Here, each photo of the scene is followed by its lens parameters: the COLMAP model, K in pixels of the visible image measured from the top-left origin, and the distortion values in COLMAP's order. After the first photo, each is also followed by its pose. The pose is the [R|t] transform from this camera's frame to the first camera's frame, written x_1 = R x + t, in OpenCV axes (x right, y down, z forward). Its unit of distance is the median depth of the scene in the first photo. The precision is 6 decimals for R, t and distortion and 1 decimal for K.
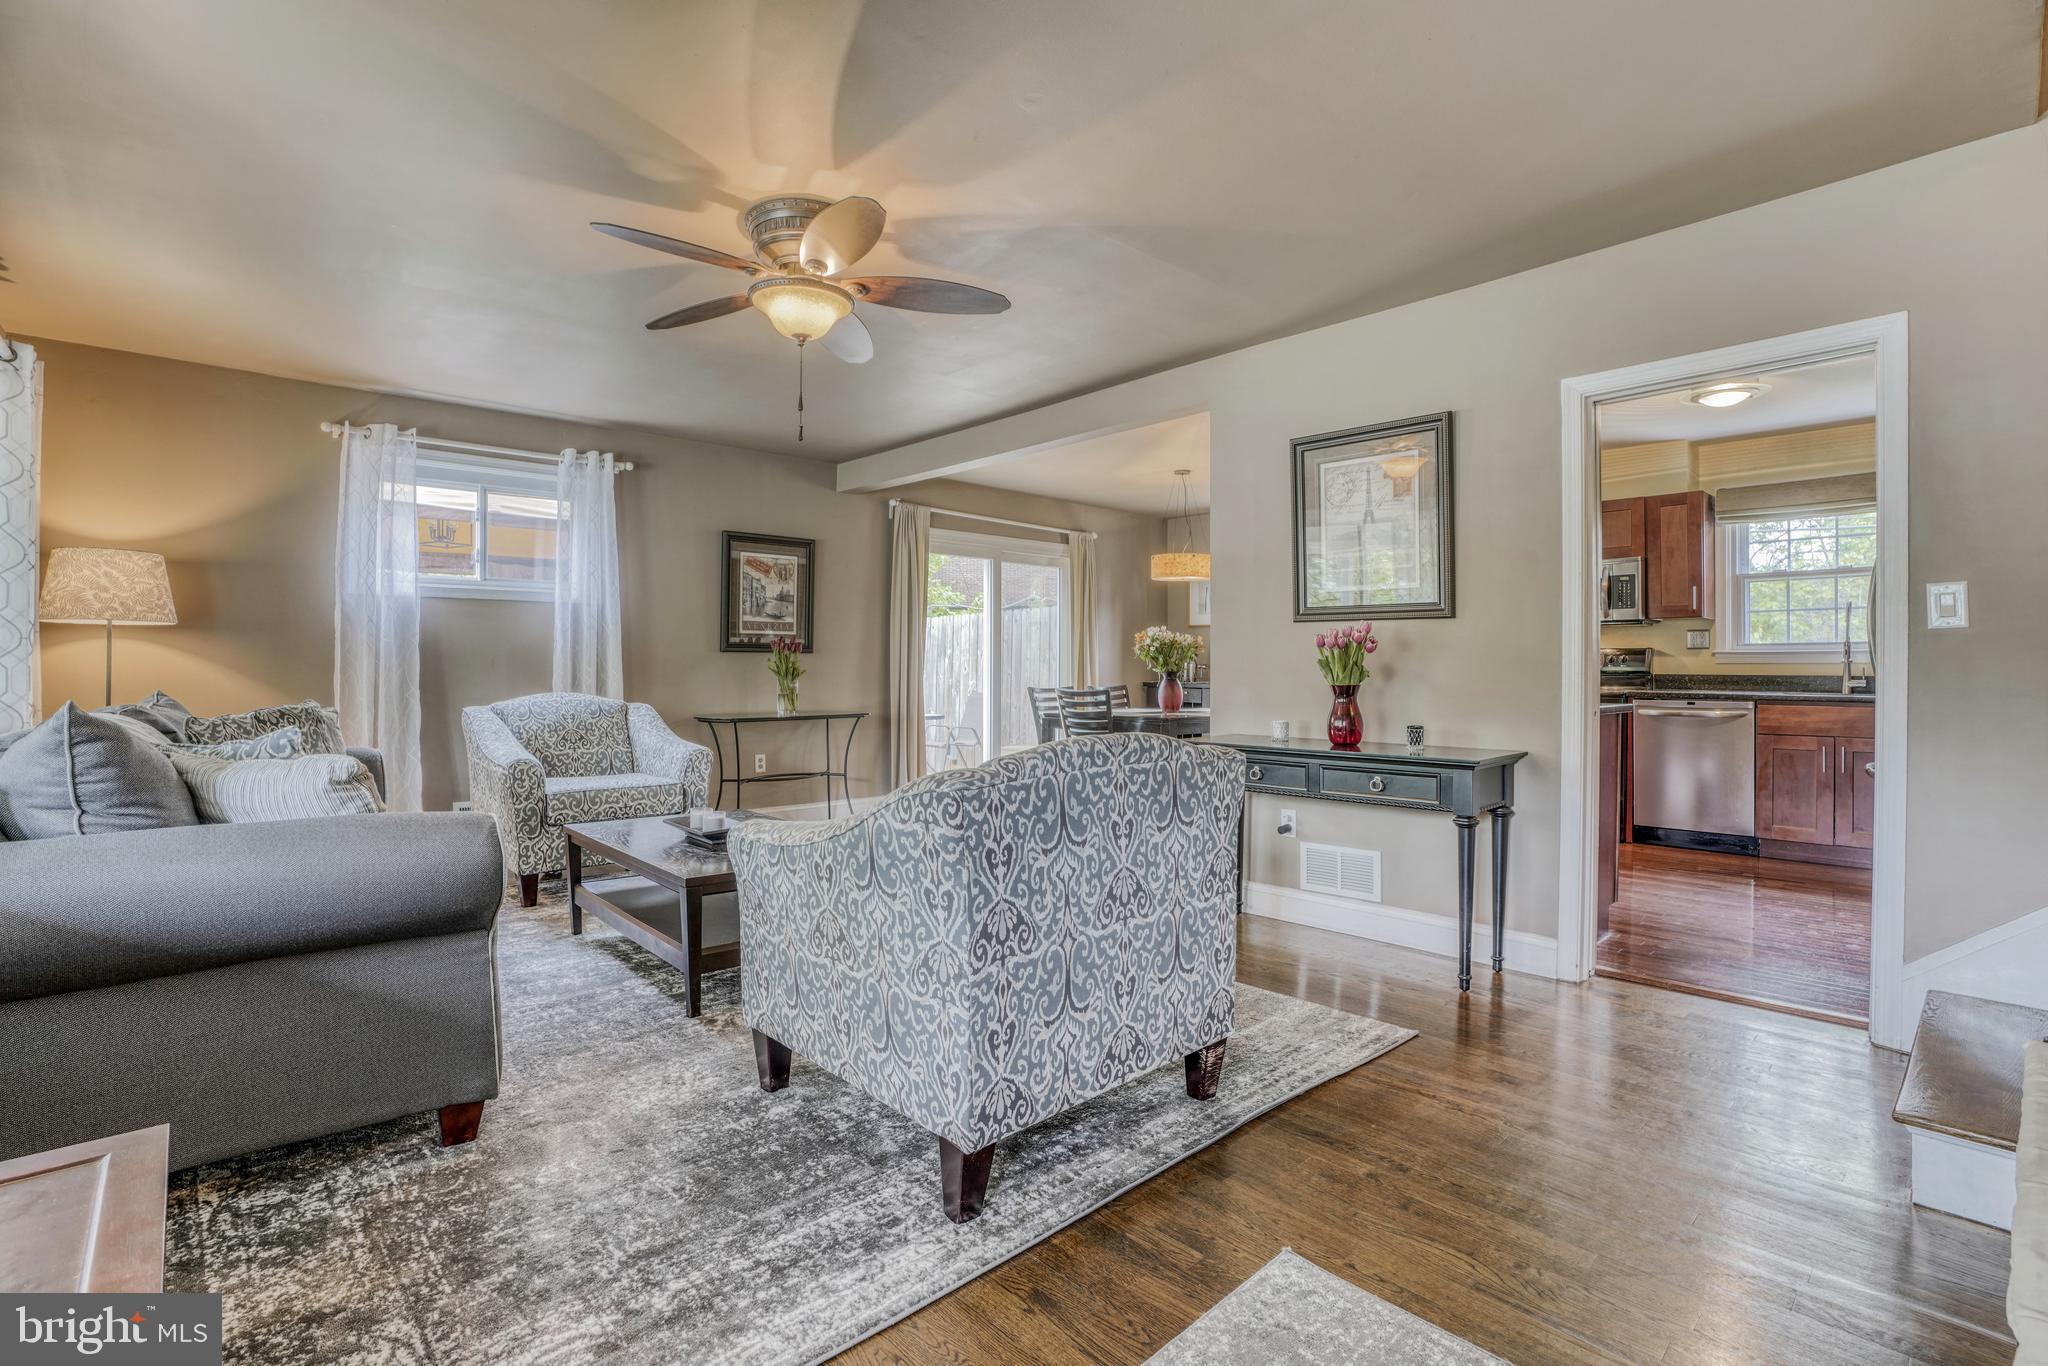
lens RADIAL K [[954.0, 0, 1014.3], [0, 954.0, 680.8], [0, 0, 1]] dist [-0.044229, 0.004667]
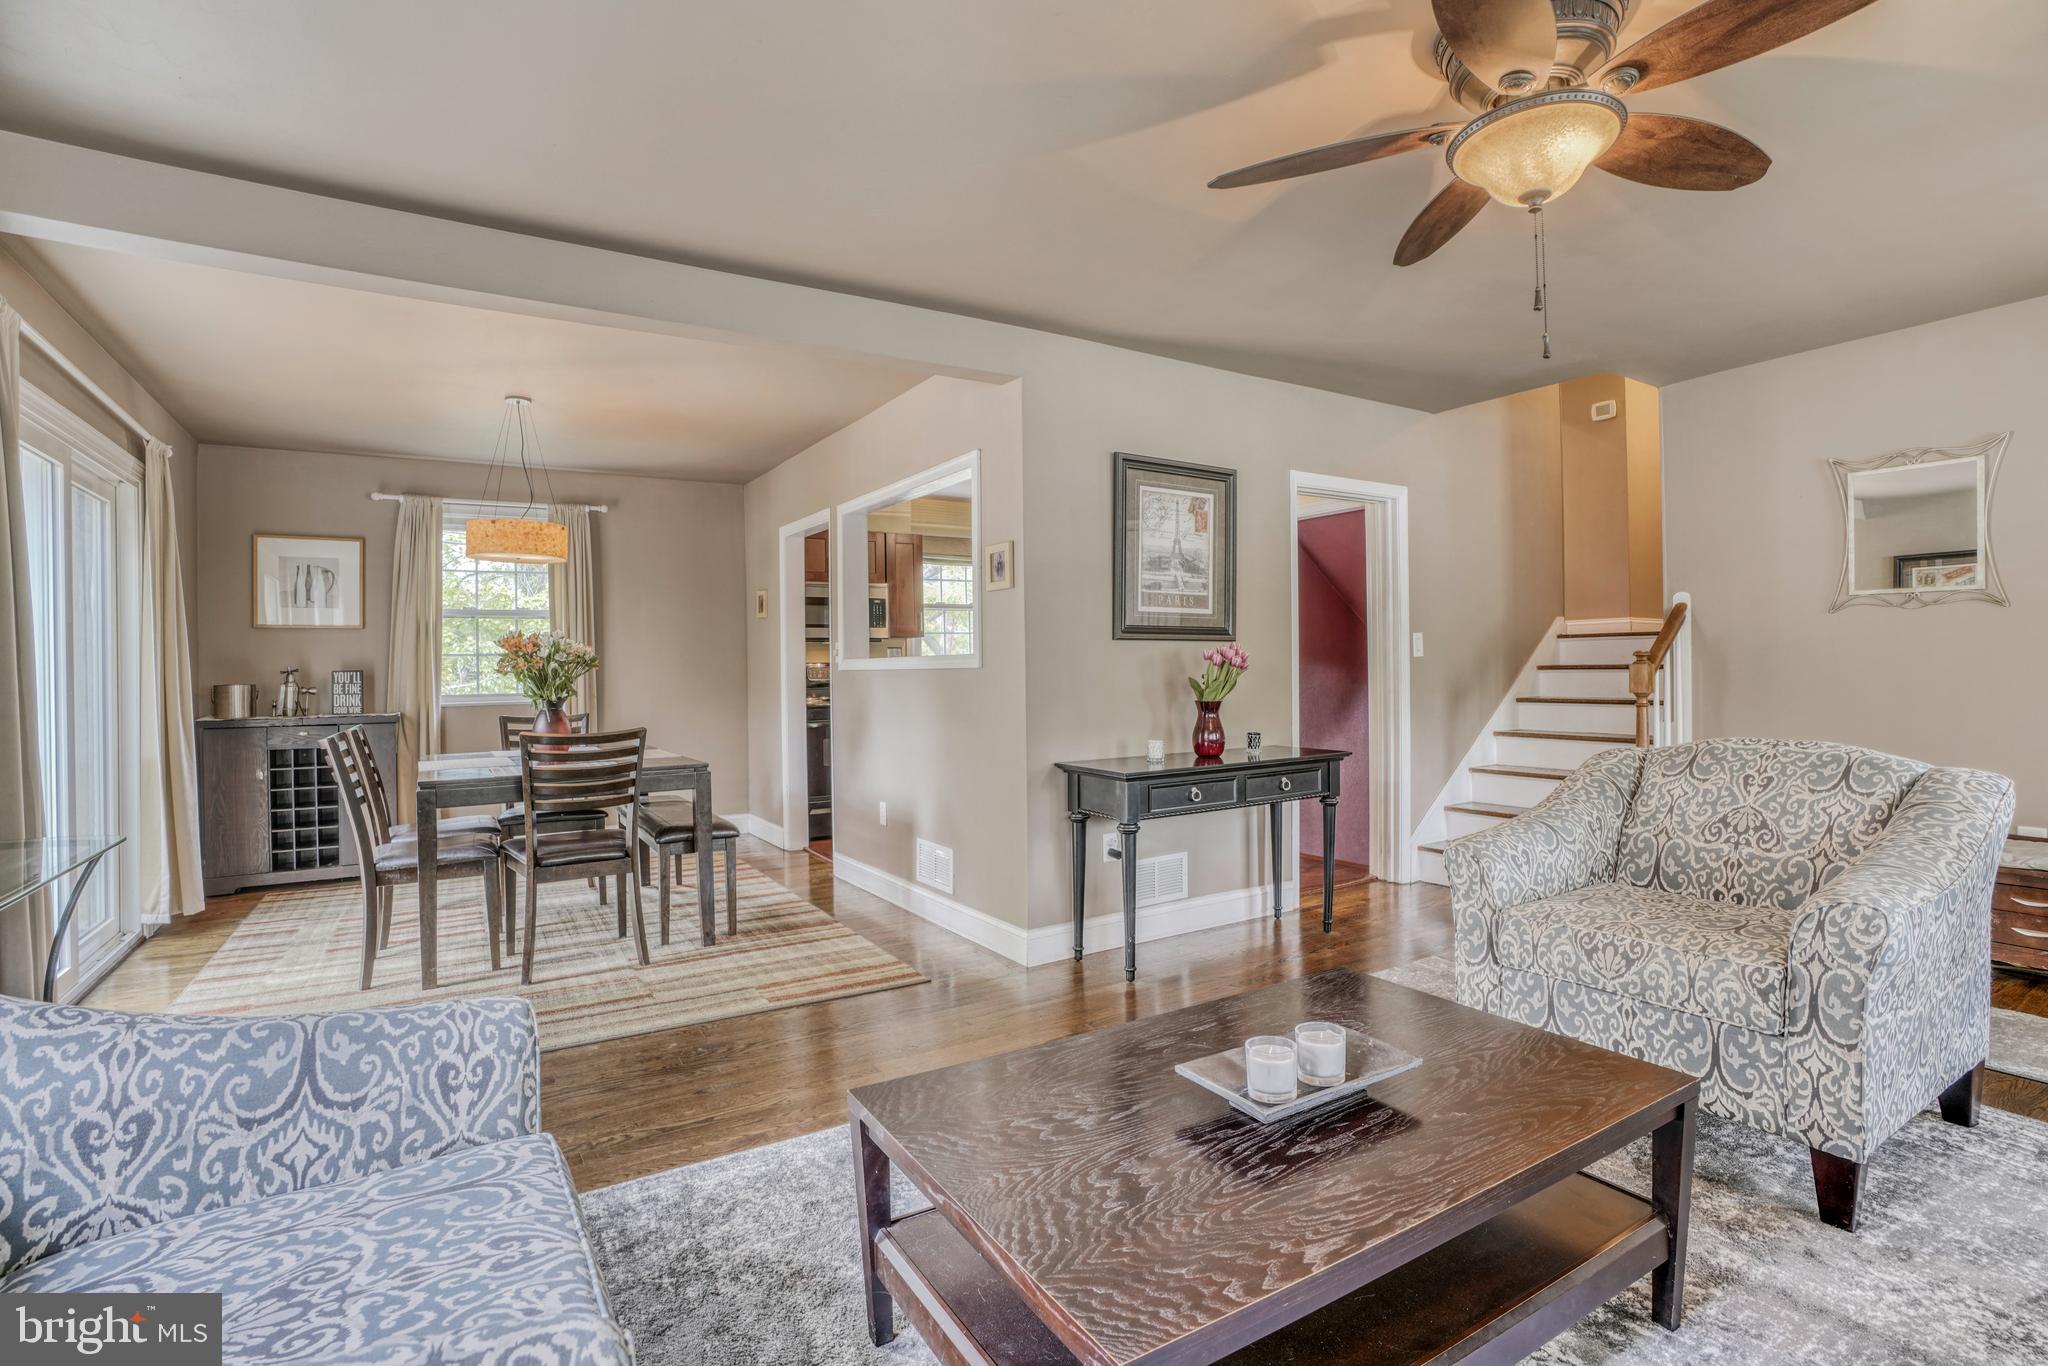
lens RADIAL K [[954.0, 0, 974.1], [0, 954.0, 673.4], [0, 0, 1]] dist [-0.044229, 0.004667]
pose [[0.216893, -0.012022, 0.976121, -0.432131], [0.027204, 0.999610, 0.006266, -0.023496], [-0.975816, 0.025195, 0.217136, 0.583176]]
